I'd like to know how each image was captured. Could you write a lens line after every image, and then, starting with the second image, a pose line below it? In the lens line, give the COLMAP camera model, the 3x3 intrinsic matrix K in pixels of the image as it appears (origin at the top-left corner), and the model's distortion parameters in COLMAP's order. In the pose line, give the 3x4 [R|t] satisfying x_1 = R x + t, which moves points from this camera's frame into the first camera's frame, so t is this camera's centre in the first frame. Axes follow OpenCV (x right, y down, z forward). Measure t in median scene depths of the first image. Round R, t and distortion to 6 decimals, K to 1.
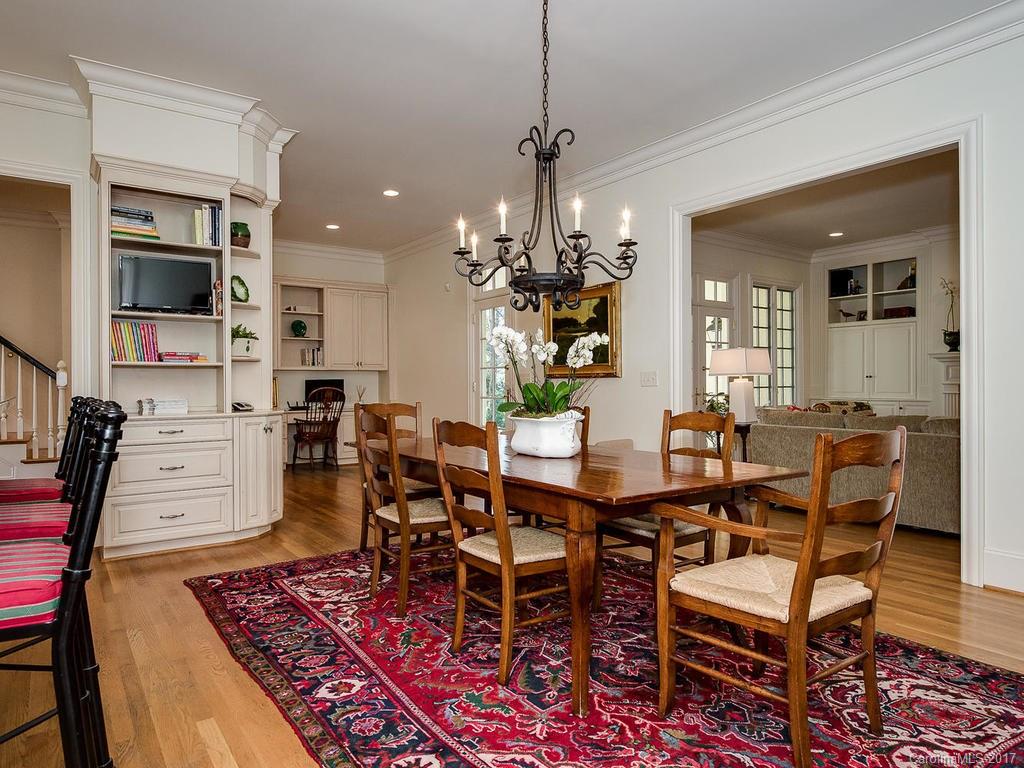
lens RADIAL K [[671.4, 0, 513.0], [0, 671.4, 383.3], [0, 0, 1]] dist [-0.000767, 0.000354]
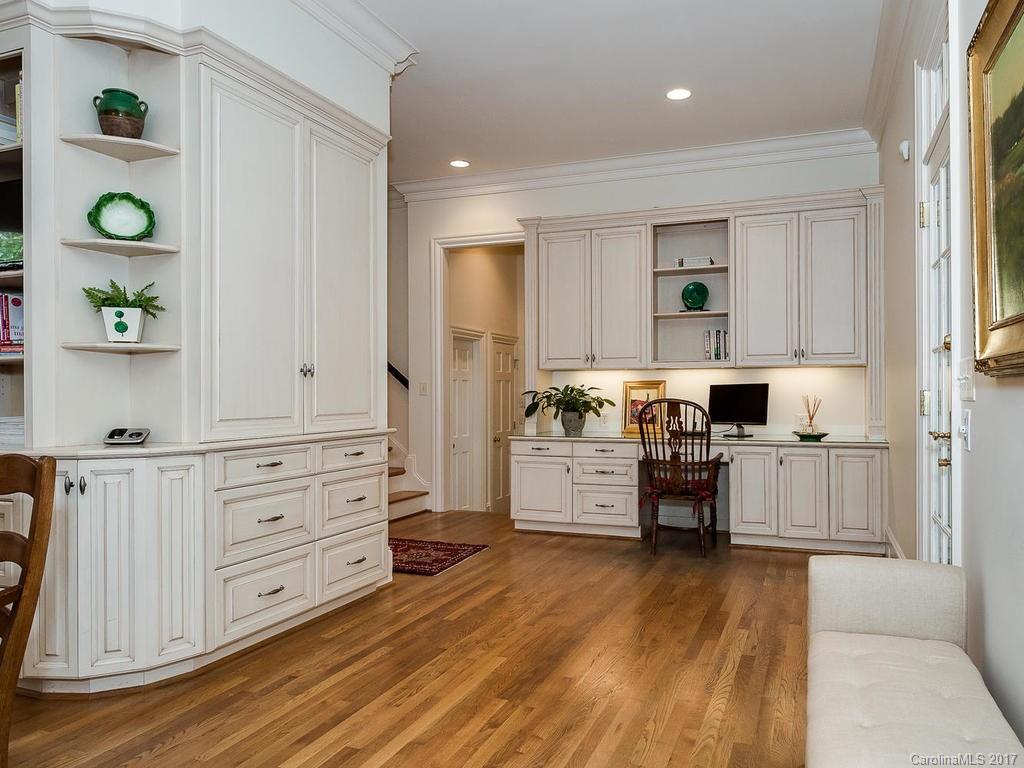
lens RADIAL K [[770.3, 0, 512.4], [0, 770.3, 380.6], [0, 0, 1]] dist [0.000850, -0.000422]
pose [[0.550624, -0.003850, -0.834745, 0.150723], [-0.002489, 0.999977, -0.006255, -0.003818], [0.834750, 0.005522, 0.550602, 0.503983]]
